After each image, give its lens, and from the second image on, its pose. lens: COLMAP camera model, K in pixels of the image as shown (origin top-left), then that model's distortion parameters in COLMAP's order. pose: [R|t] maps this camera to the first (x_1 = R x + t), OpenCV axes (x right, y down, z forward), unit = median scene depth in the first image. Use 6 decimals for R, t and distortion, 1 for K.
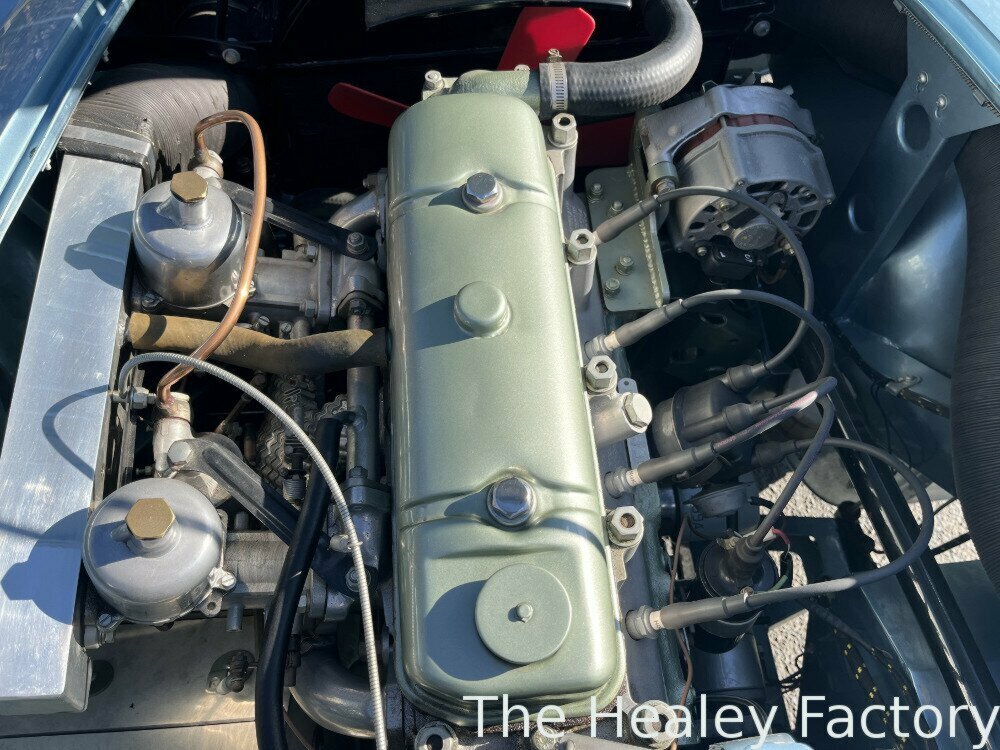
lens RADIAL K [[717.3, 0, 500.0], [0, 717.3, 375.0], [0, 0, 1]] dist [0.004549, -0.003329]
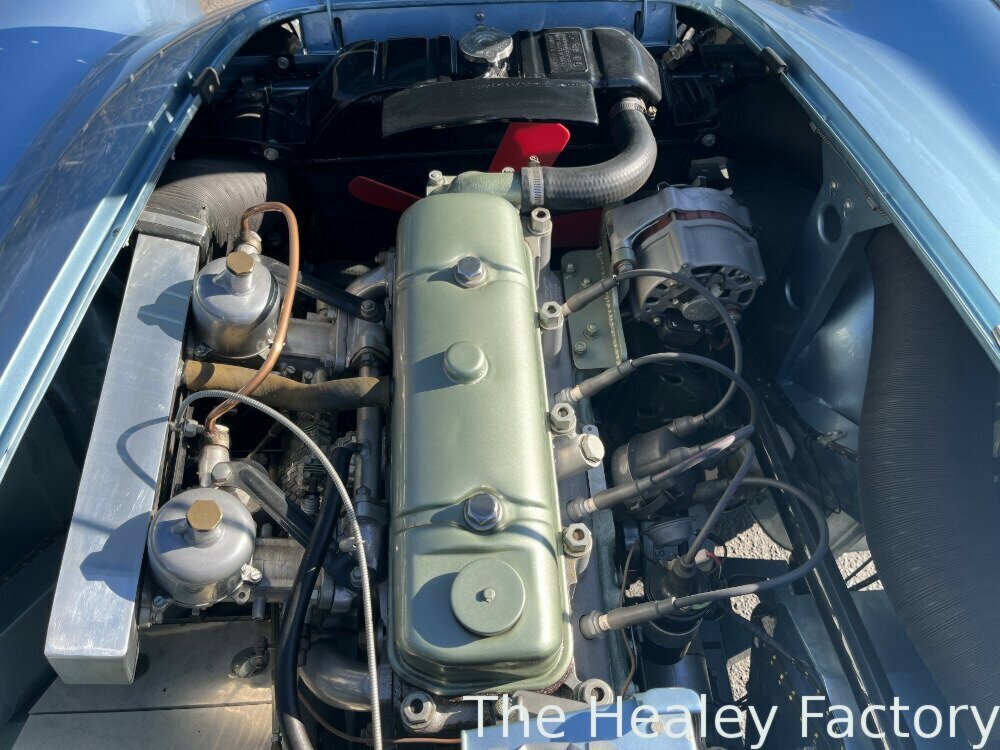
lens RADIAL K [[717.3, 0, 500.0], [0, 717.3, 375.0], [0, 0, 1]] dist [0.004549, -0.003329]
pose [[0.999739, 0.022217, -0.005254, 0.037375], [-0.022588, 0.995992, -0.086548, 0.033485], [0.003310, 0.086644, 0.996234, -0.232407]]
